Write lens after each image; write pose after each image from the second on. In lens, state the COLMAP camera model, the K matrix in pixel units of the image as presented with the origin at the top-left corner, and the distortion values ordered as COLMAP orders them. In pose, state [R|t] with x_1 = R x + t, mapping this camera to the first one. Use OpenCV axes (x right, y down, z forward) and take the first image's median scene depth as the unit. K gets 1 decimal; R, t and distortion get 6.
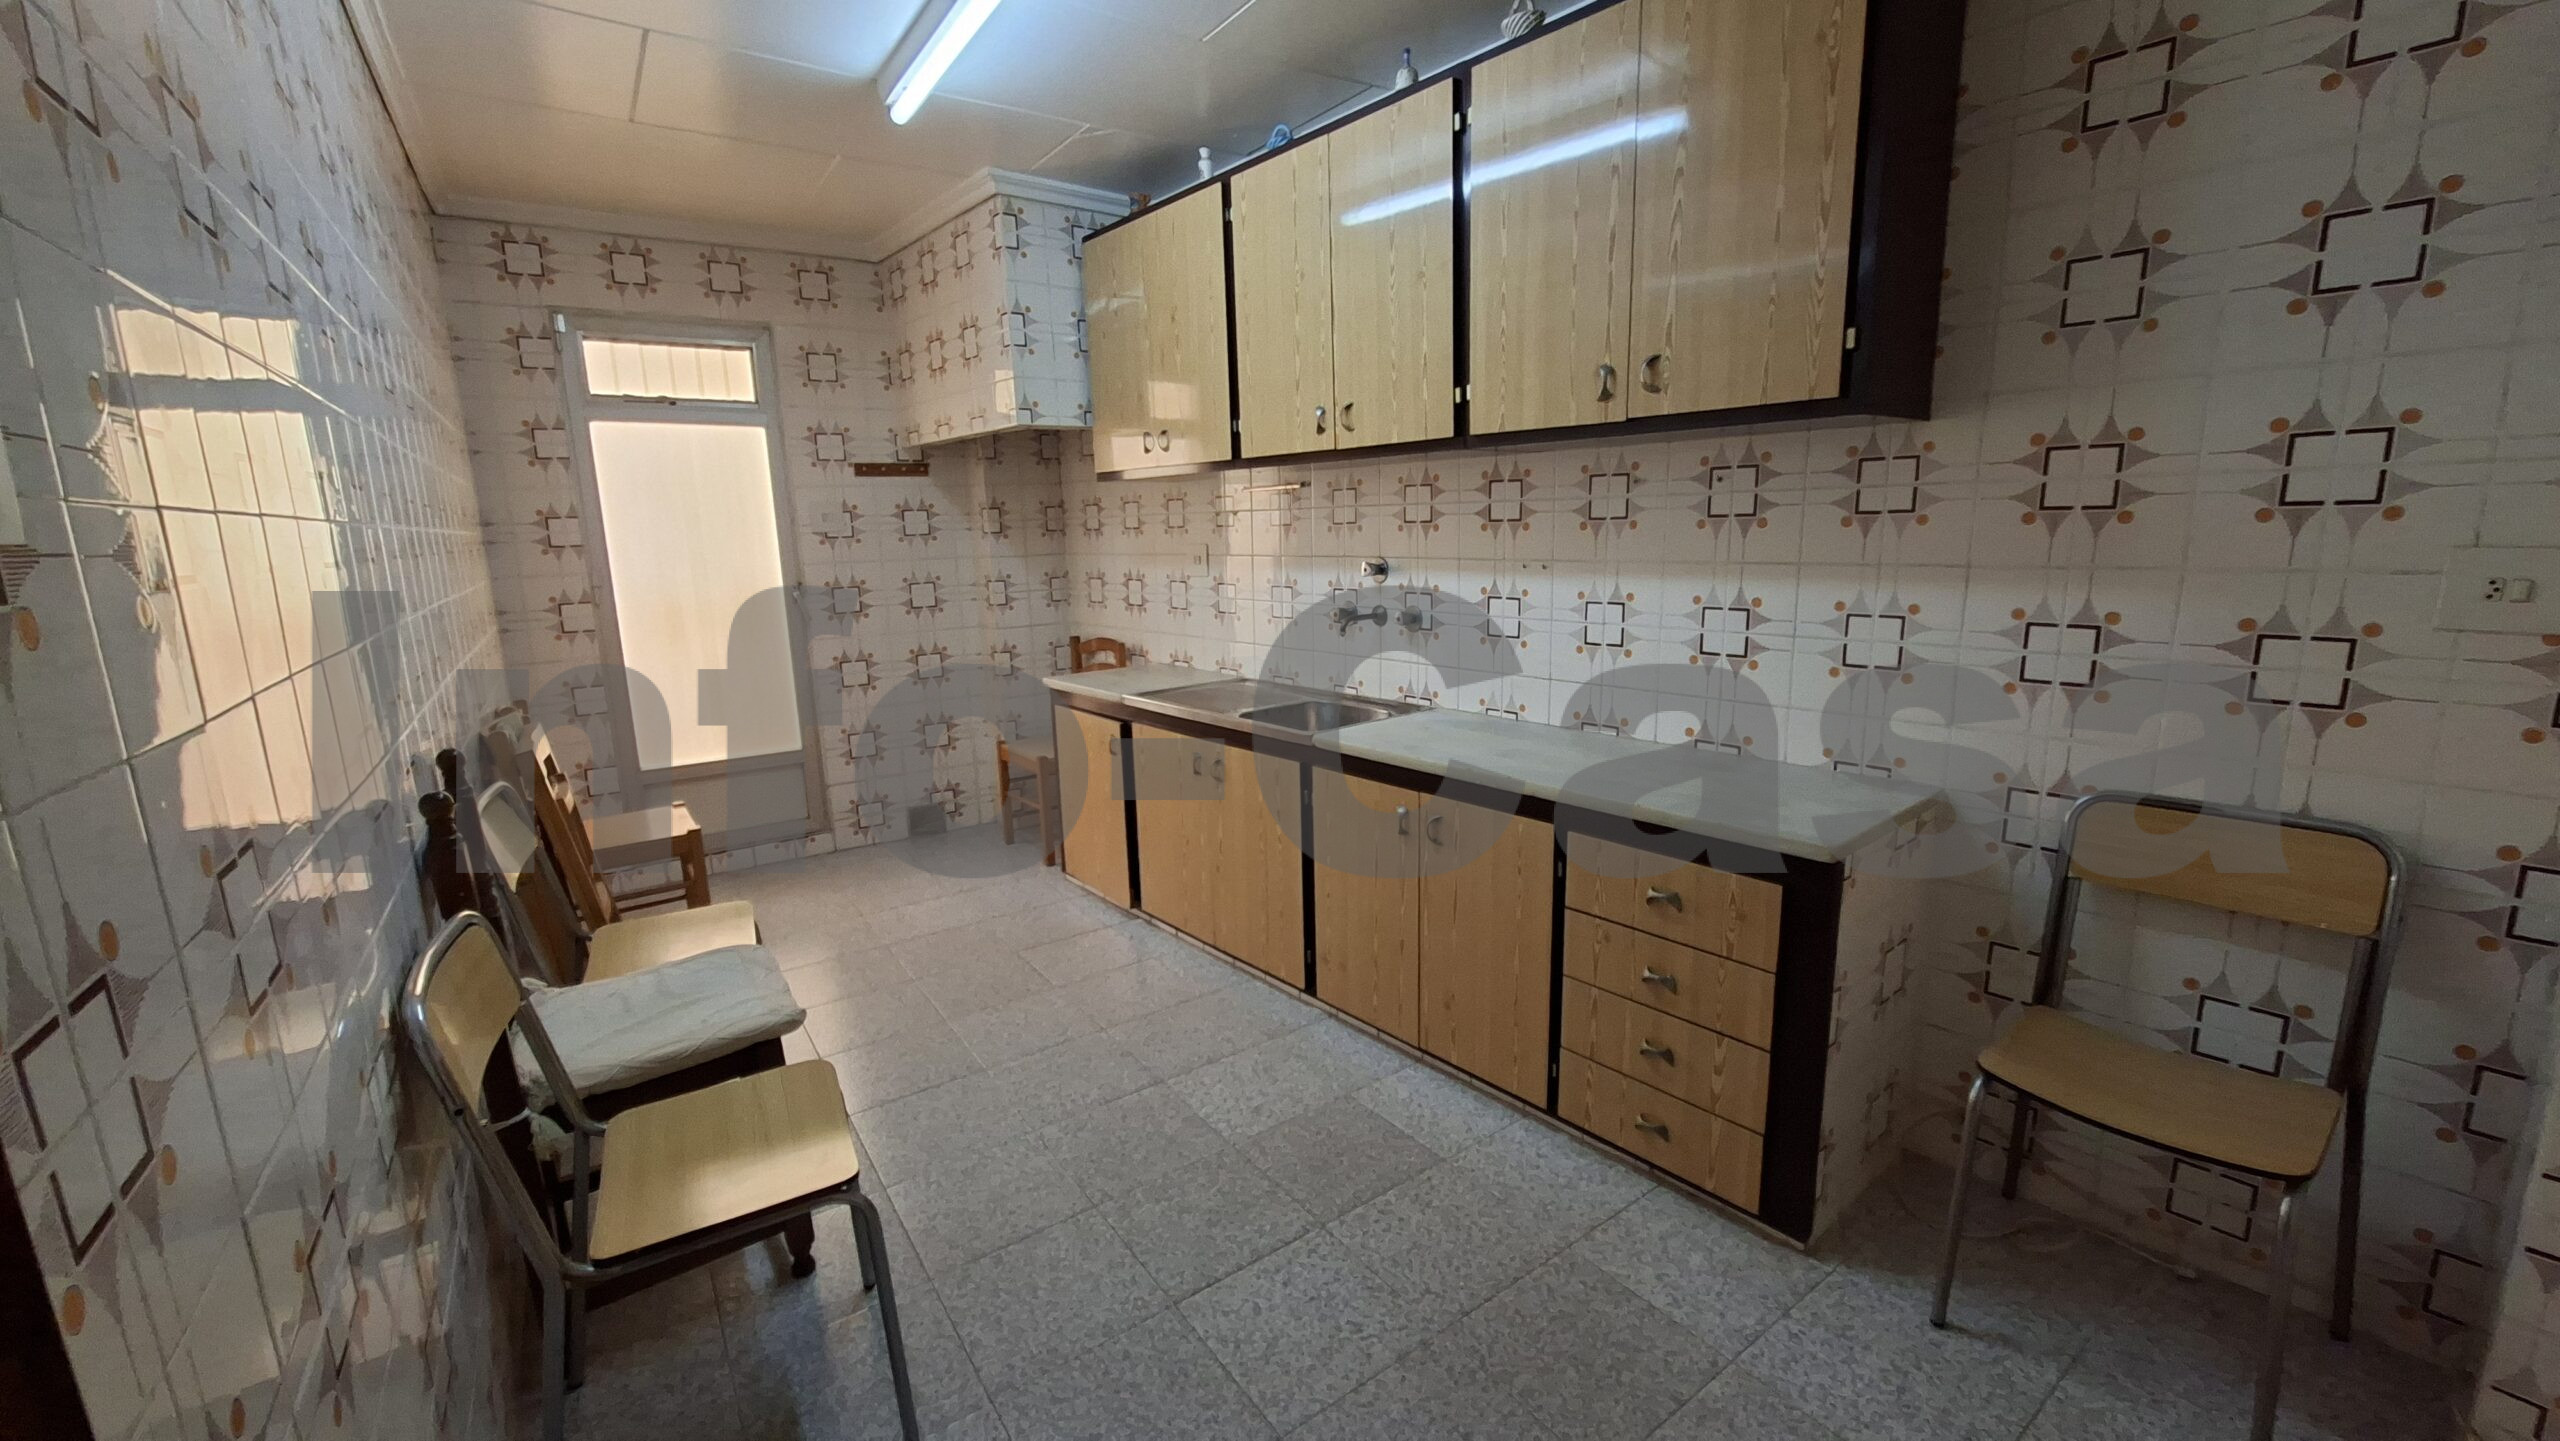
lens RADIAL K [[1011.7, 0, 1272.5], [0, 1011.7, 722.3], [0, 0, 1]] dist [-0.006398, 0.002898]
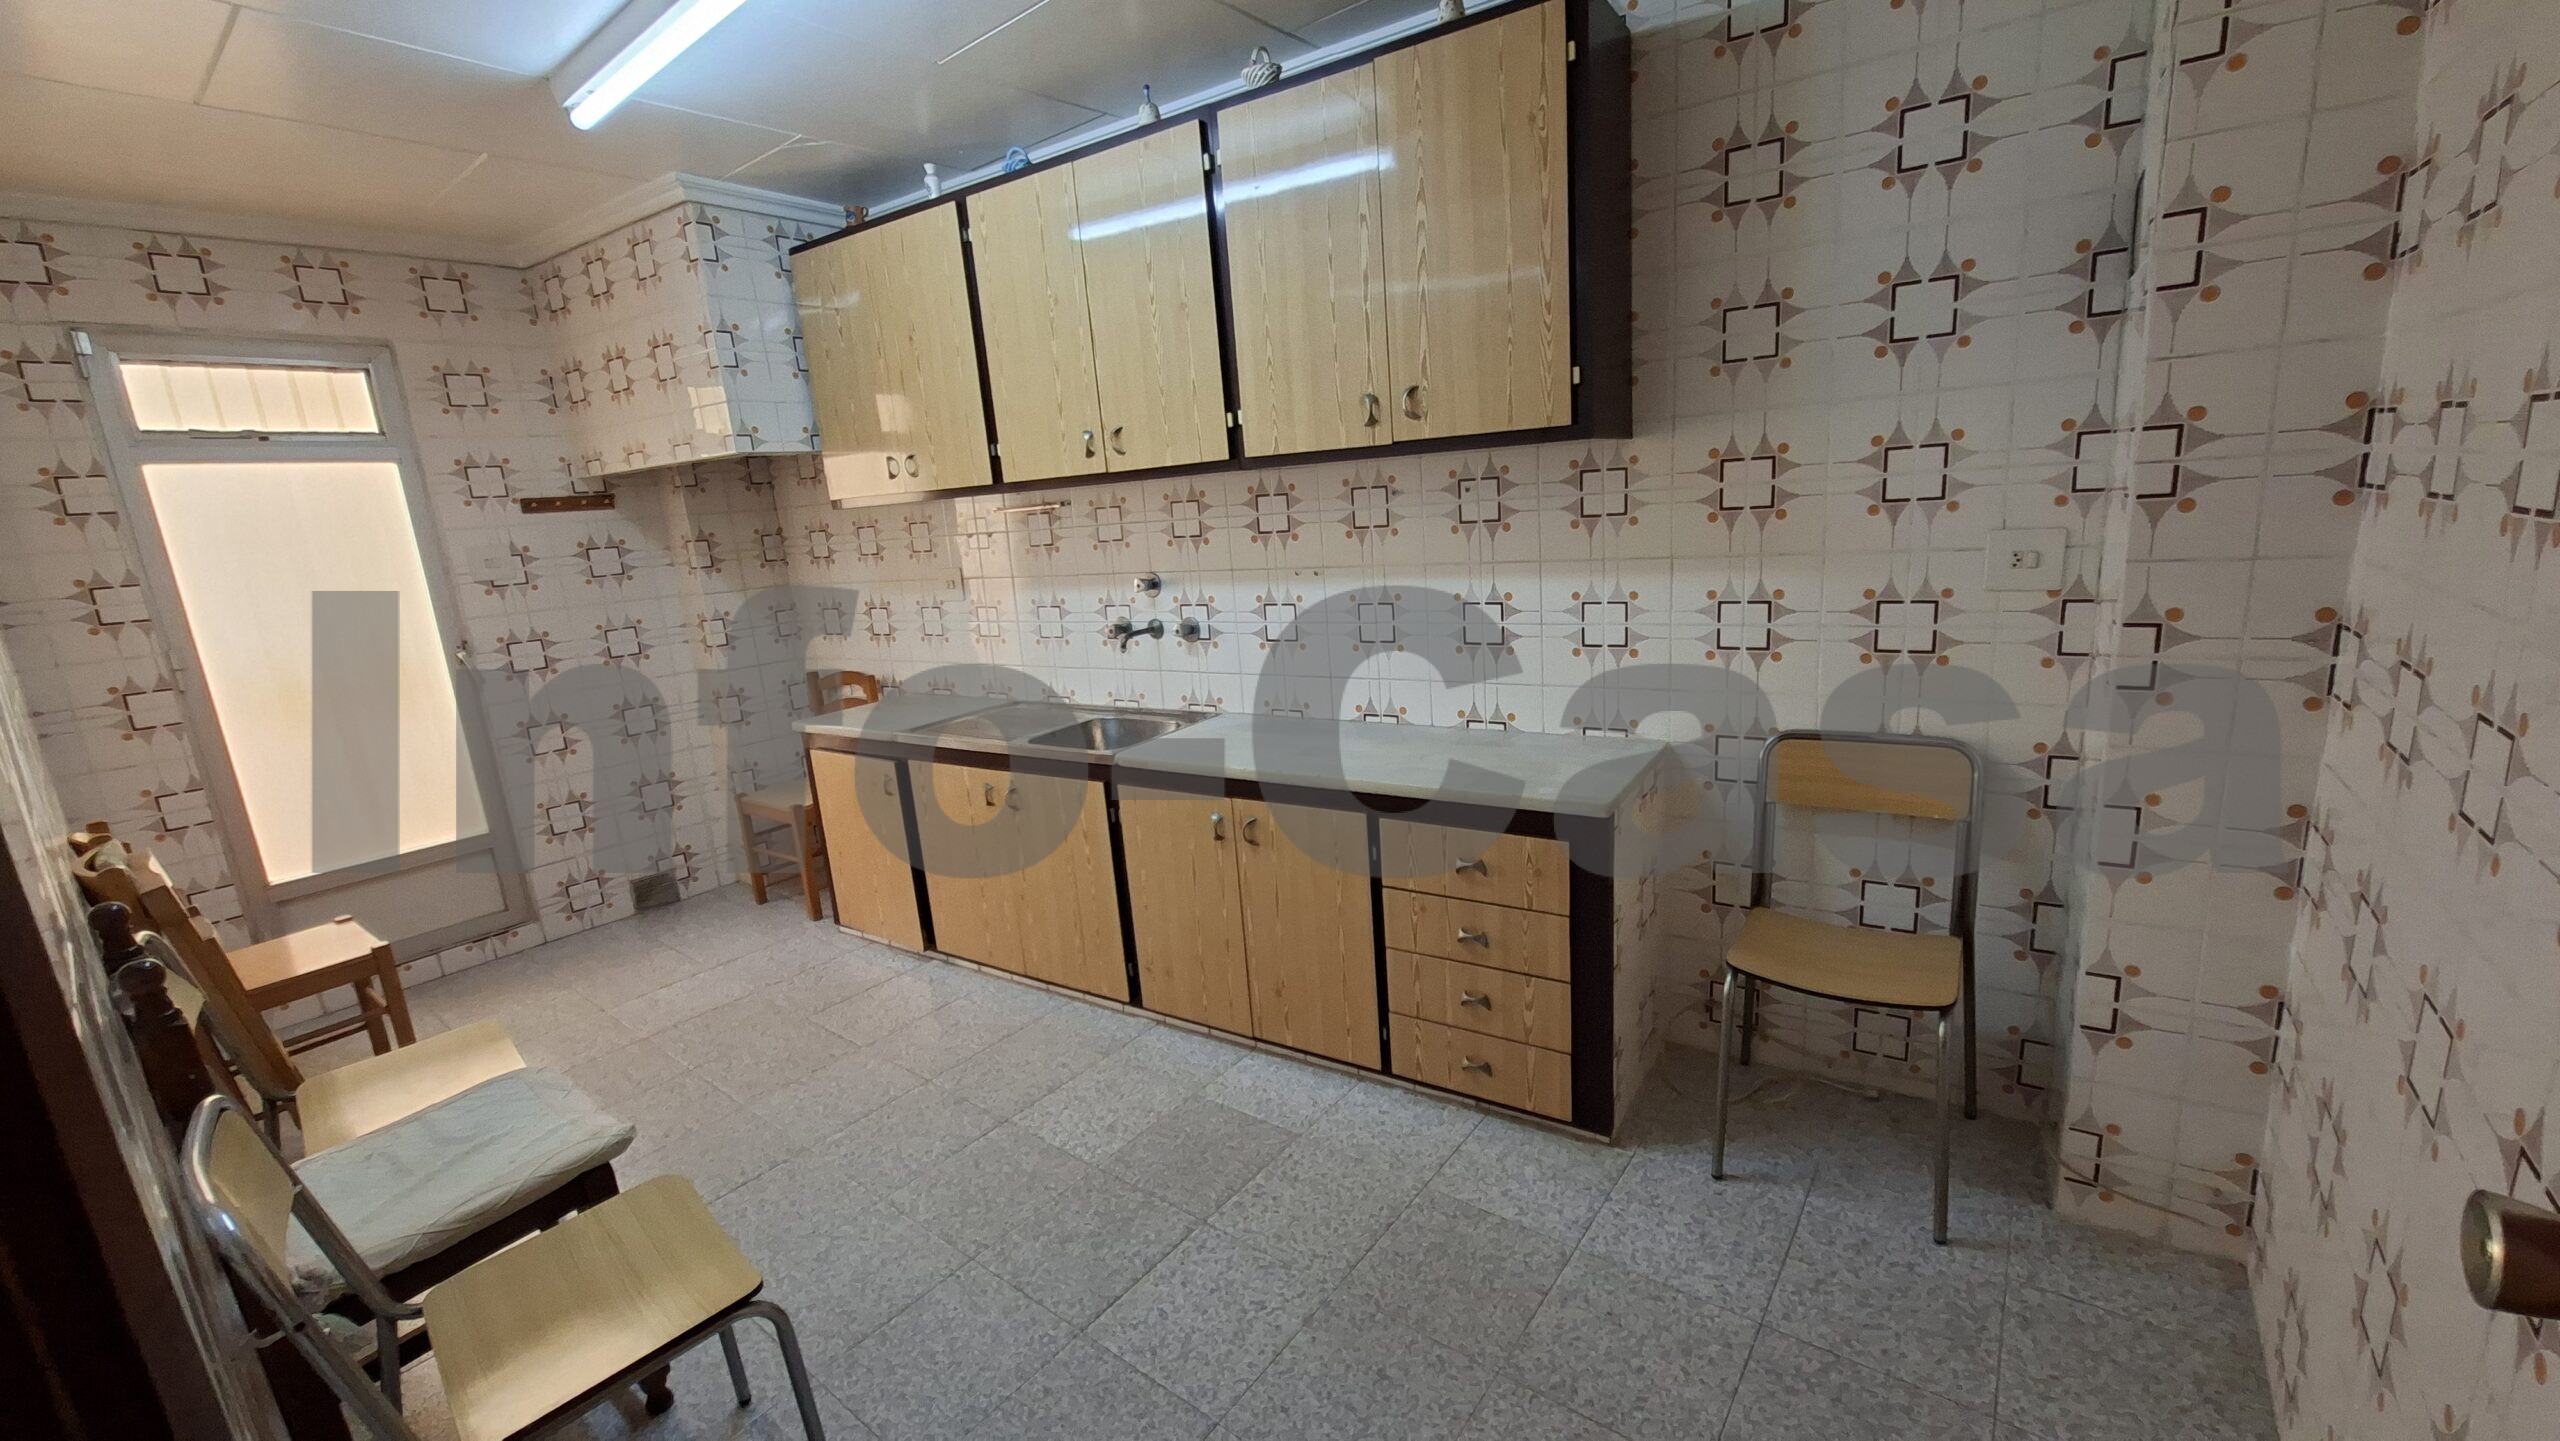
lens RADIAL K [[1011.7, 0, 1282.4], [0, 1011.7, 728.0], [0, 0, 1]] dist [-0.006398, 0.002898]
pose [[0.955521, -0.109008, 0.274040, -0.101030], [0.105823, 0.994034, 0.026428, -0.030017], [-0.275285, 0.003747, 0.961355, -0.033226]]
